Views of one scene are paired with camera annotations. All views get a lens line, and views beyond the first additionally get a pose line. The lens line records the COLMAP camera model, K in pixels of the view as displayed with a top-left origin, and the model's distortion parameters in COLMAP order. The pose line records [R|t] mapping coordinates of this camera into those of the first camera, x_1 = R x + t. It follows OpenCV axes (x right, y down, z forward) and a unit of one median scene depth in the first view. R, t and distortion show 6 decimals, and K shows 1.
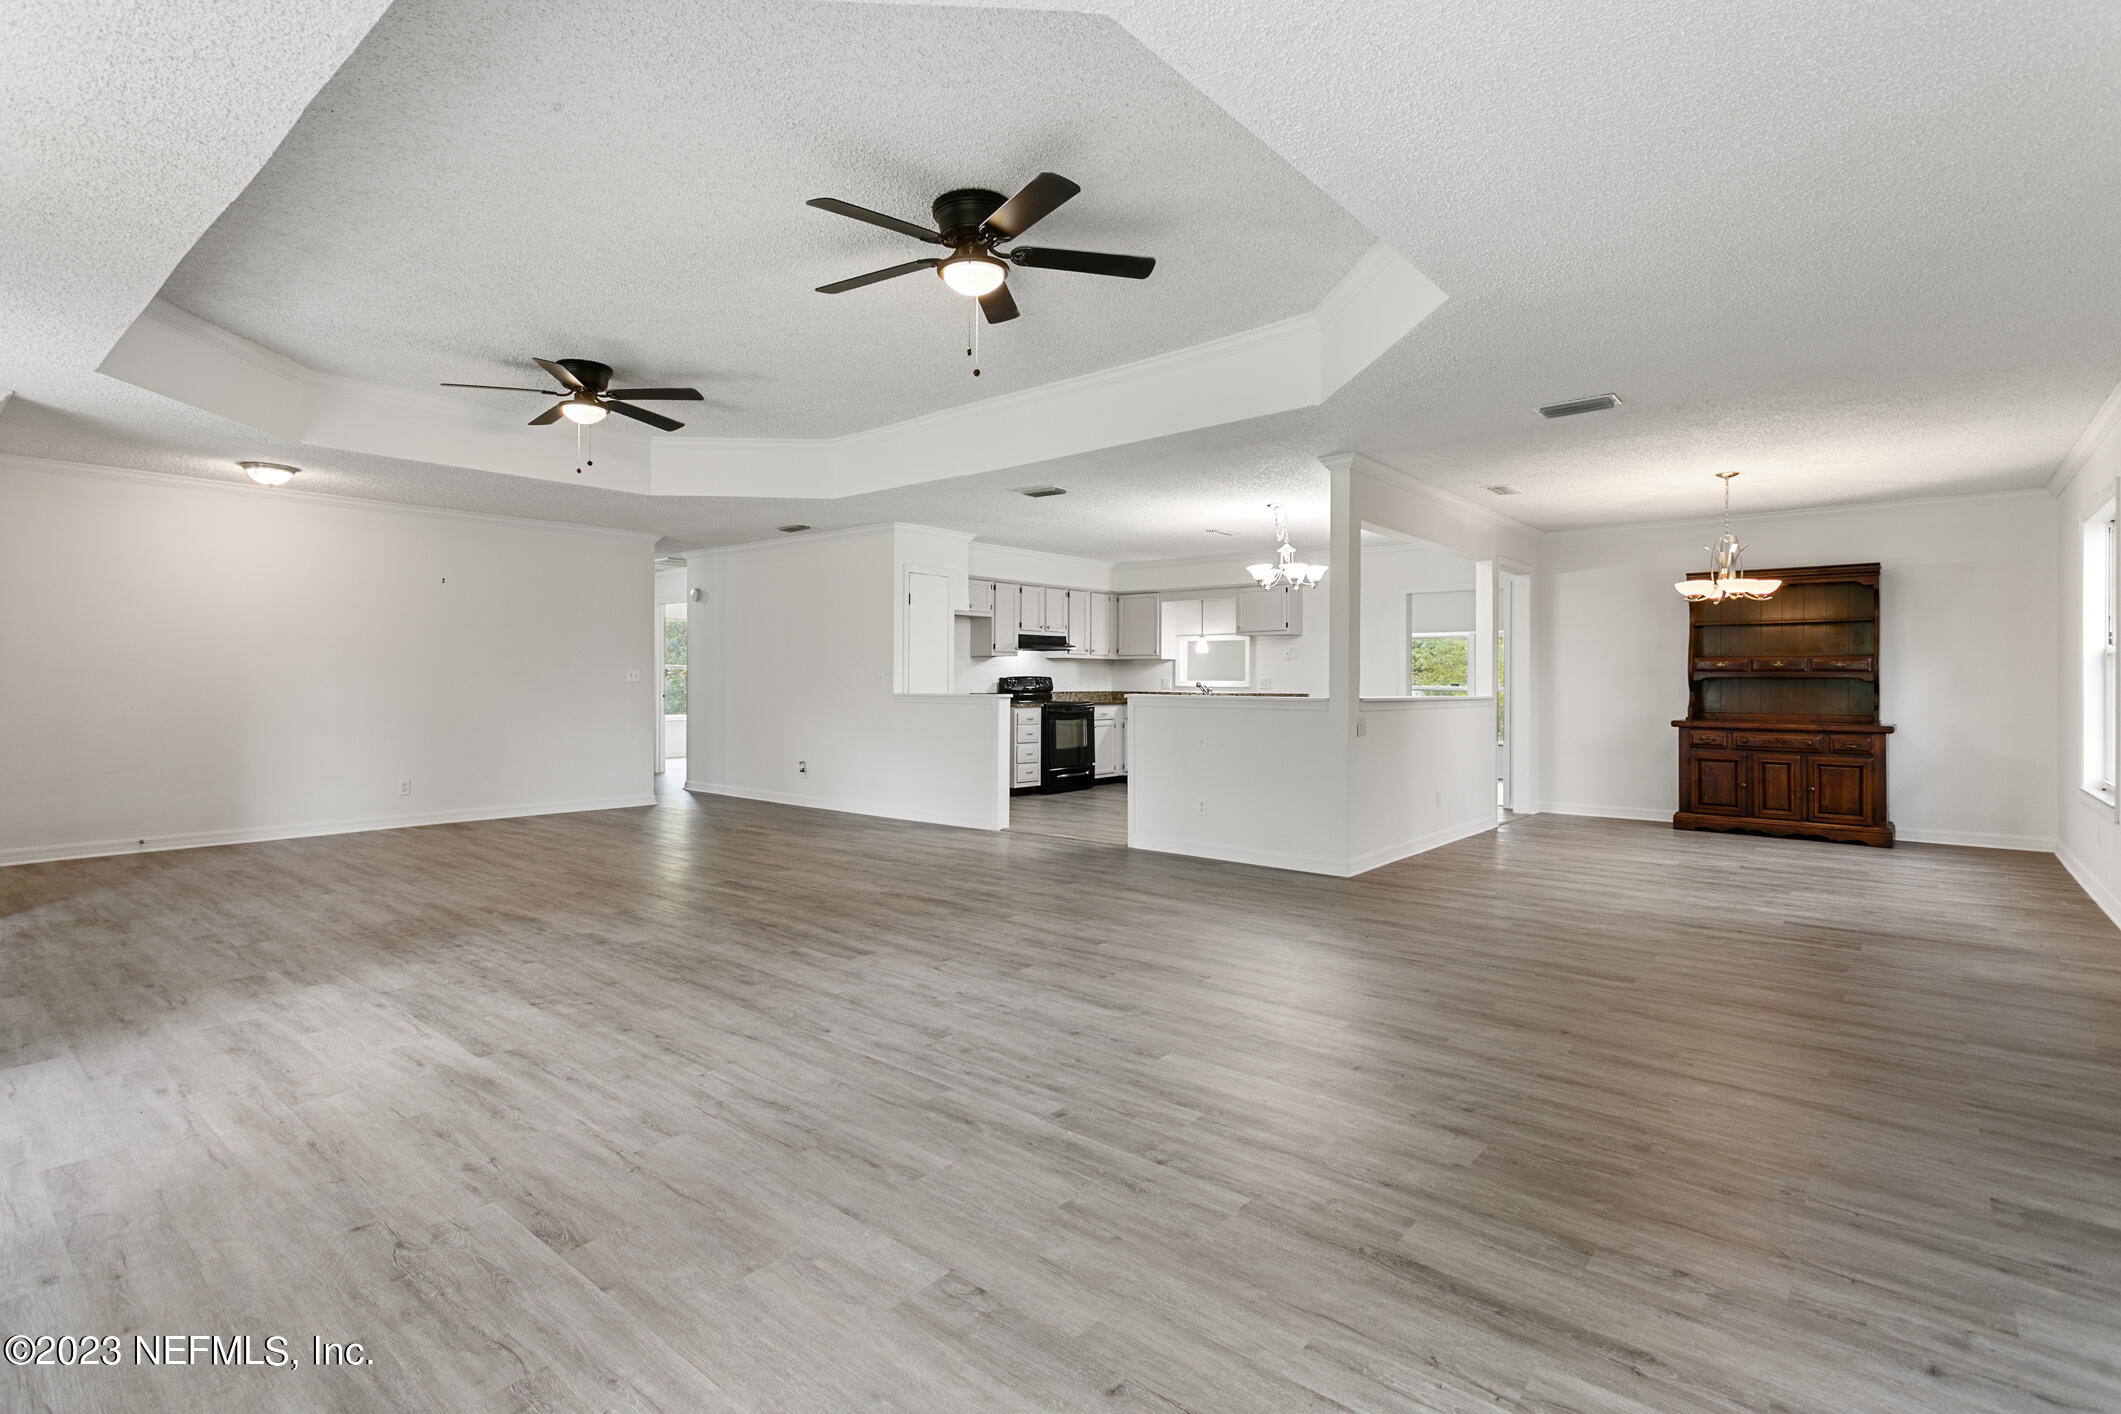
lens RADIAL K [[1029.2, 0, 1054.3], [0, 1029.2, 658.1], [0, 0, 1]] dist [0.001547, 0.000191]
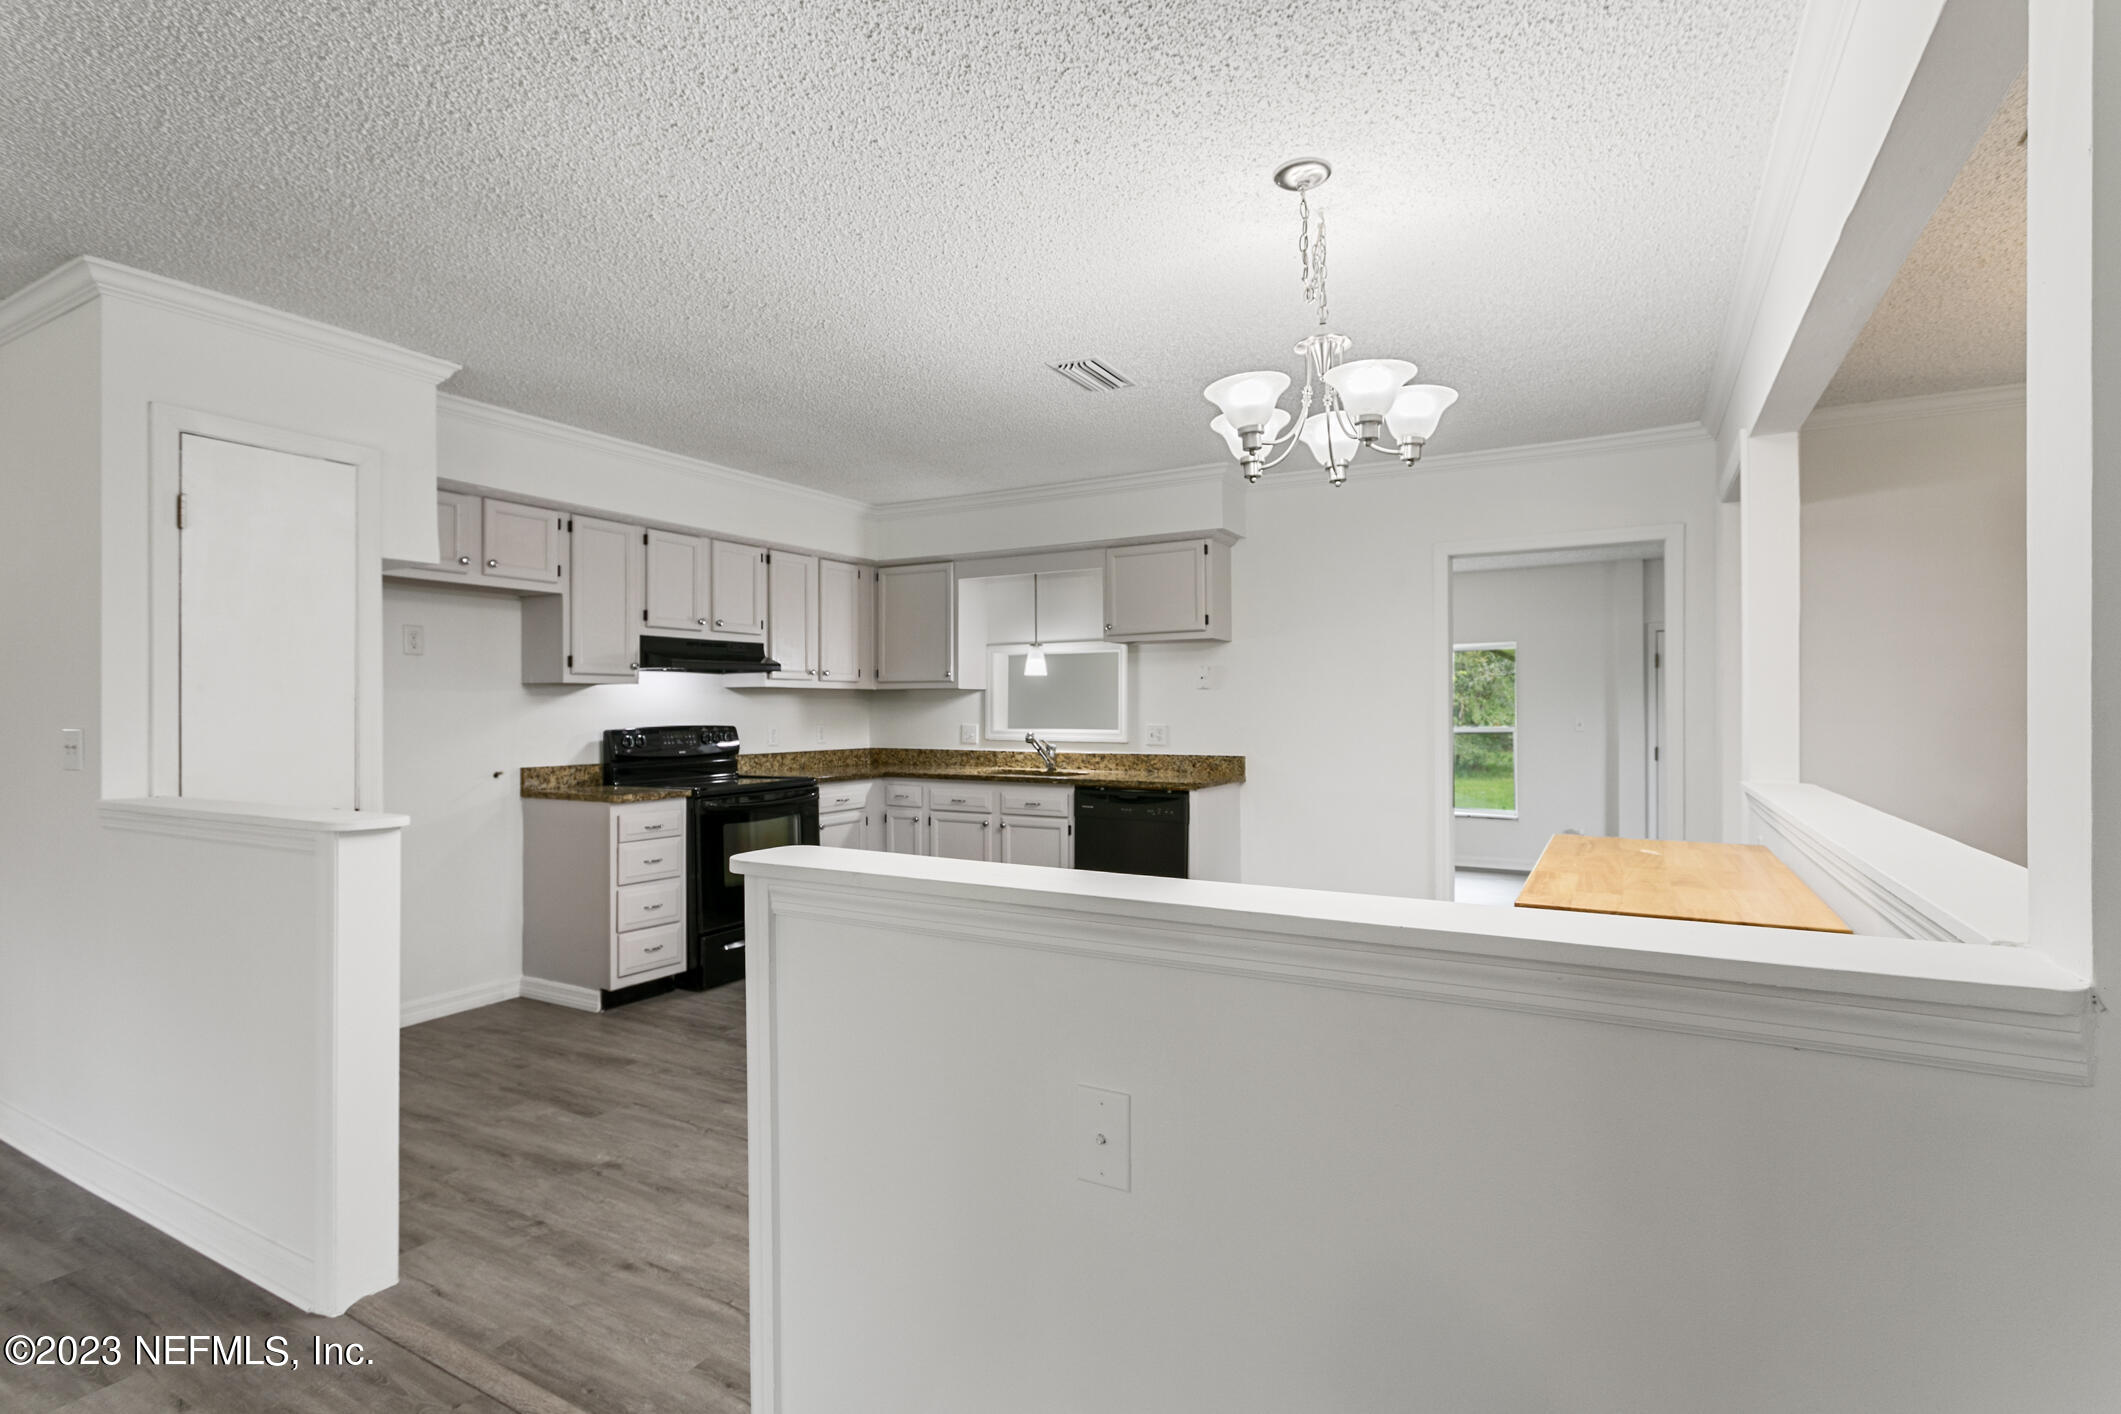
lens RADIAL K [[1021.9, 0, 1060.5], [0, 1021.9, 707.0], [0, 0, 1]] dist [-0.000834, -0.000060]
pose [[0.982850, -0.006655, 0.184289, 0.061615], [0.002981, 0.999791, 0.020207, -0.000077], [-0.184385, -0.019311, 0.982664, 0.499257]]
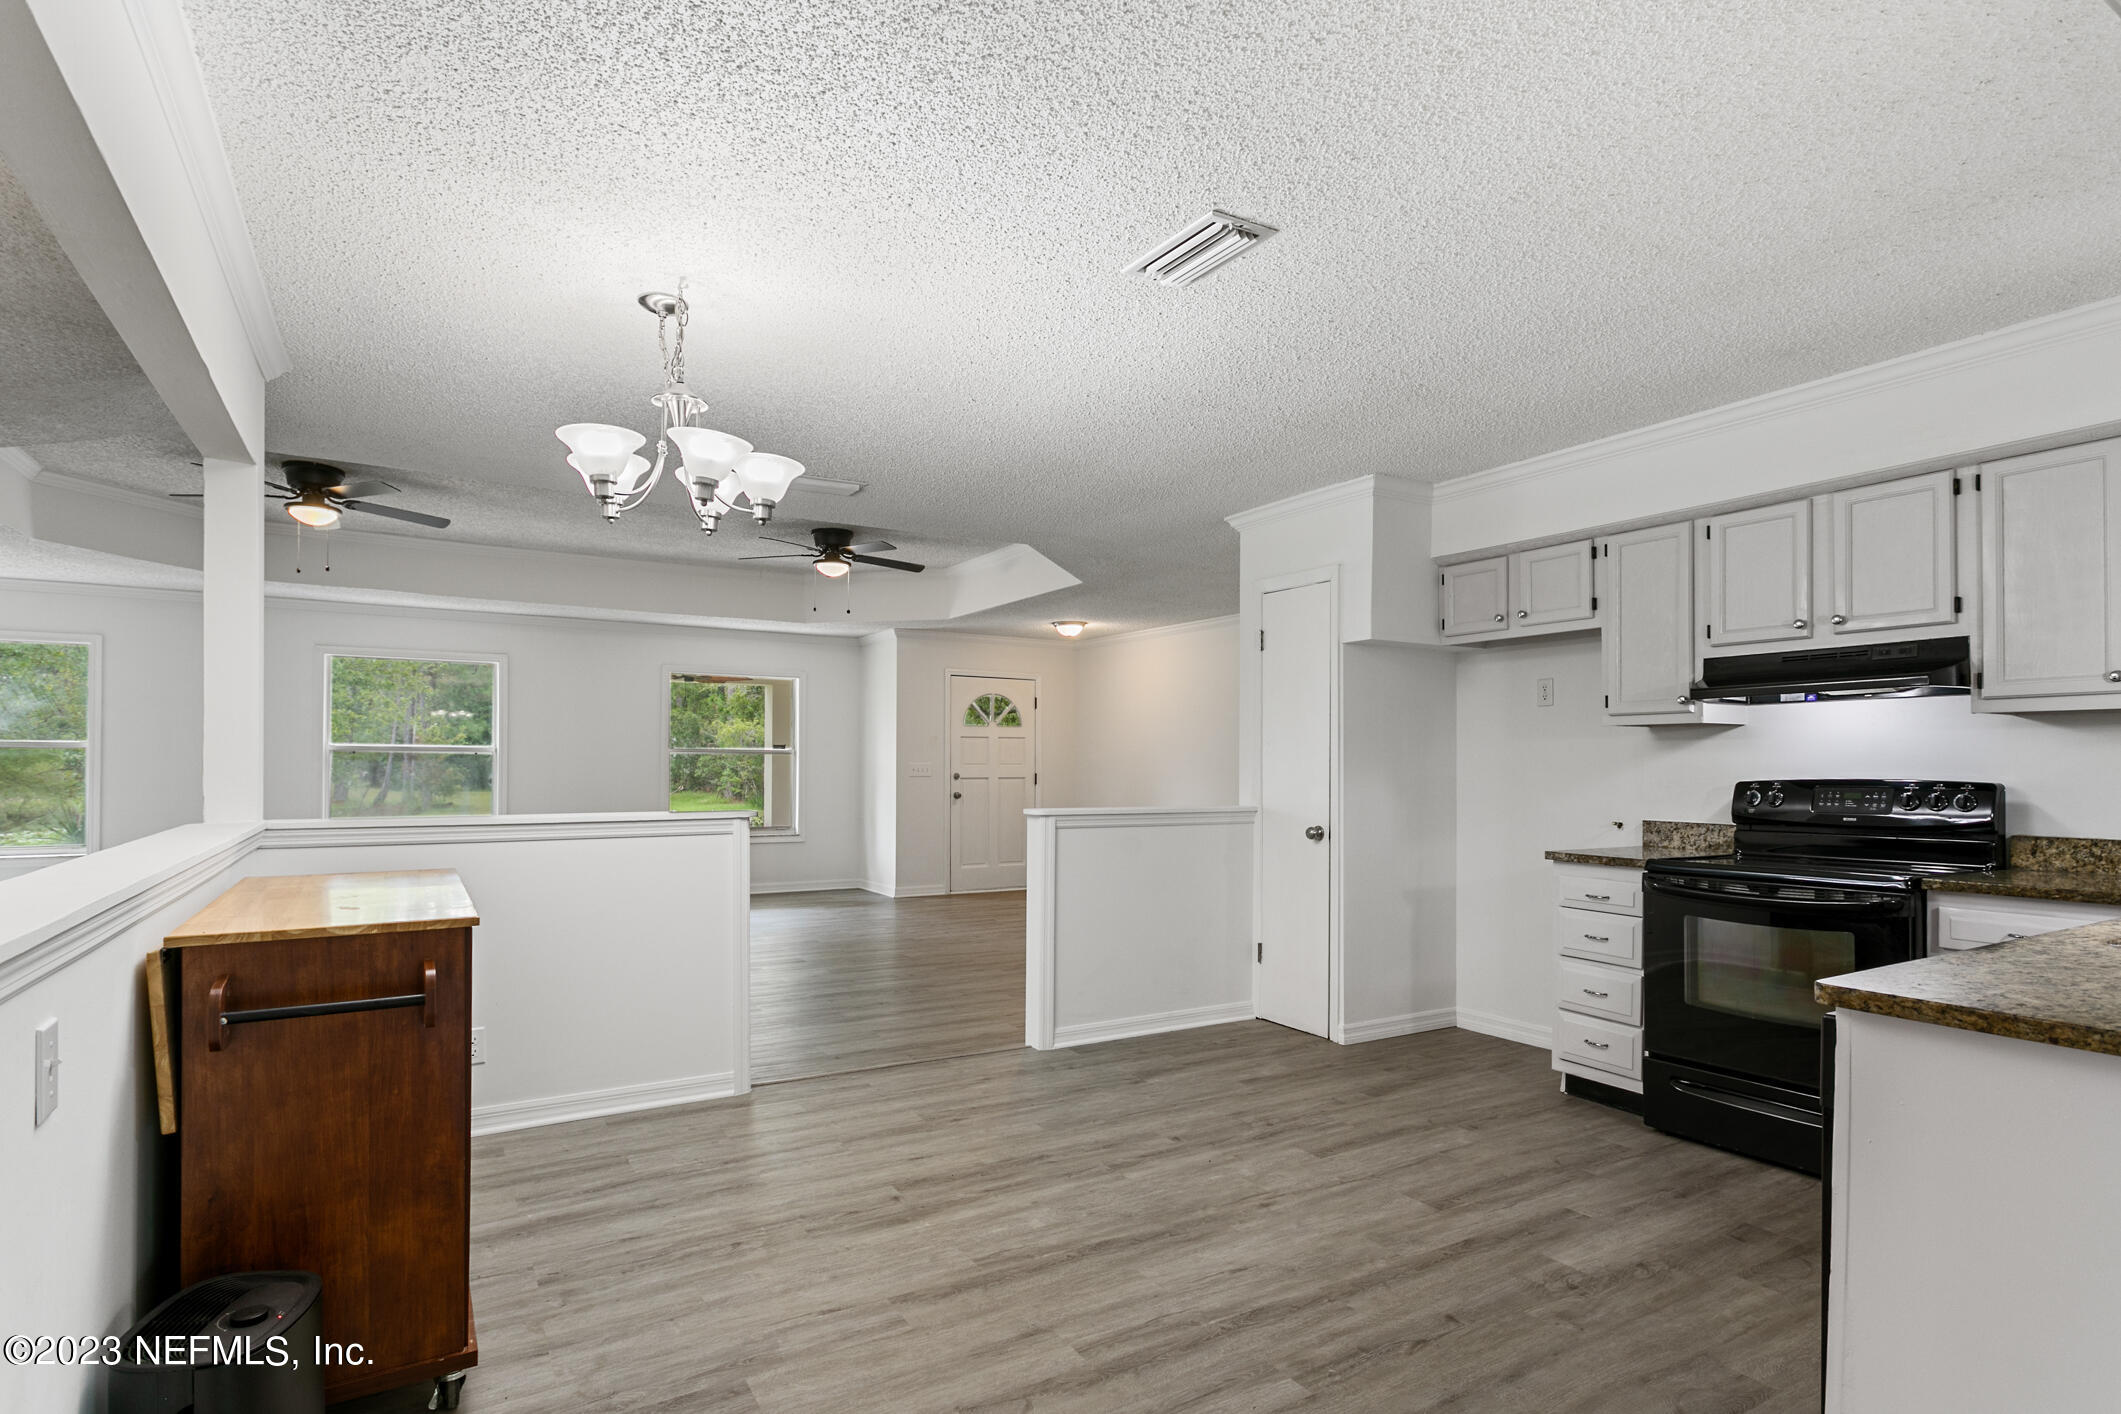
lens RADIAL K [[1075.6, 0, 1073.6], [0, 1075.6, 759.8], [0, 0, 1]] dist [-0.000502, -0.000141]
pose [[-0.318441, -0.009435, -0.947896, 0.363140], [0.015987, 0.999755, -0.015322, 0.012780], [0.947808, -0.020033, -0.318212, 0.872623]]
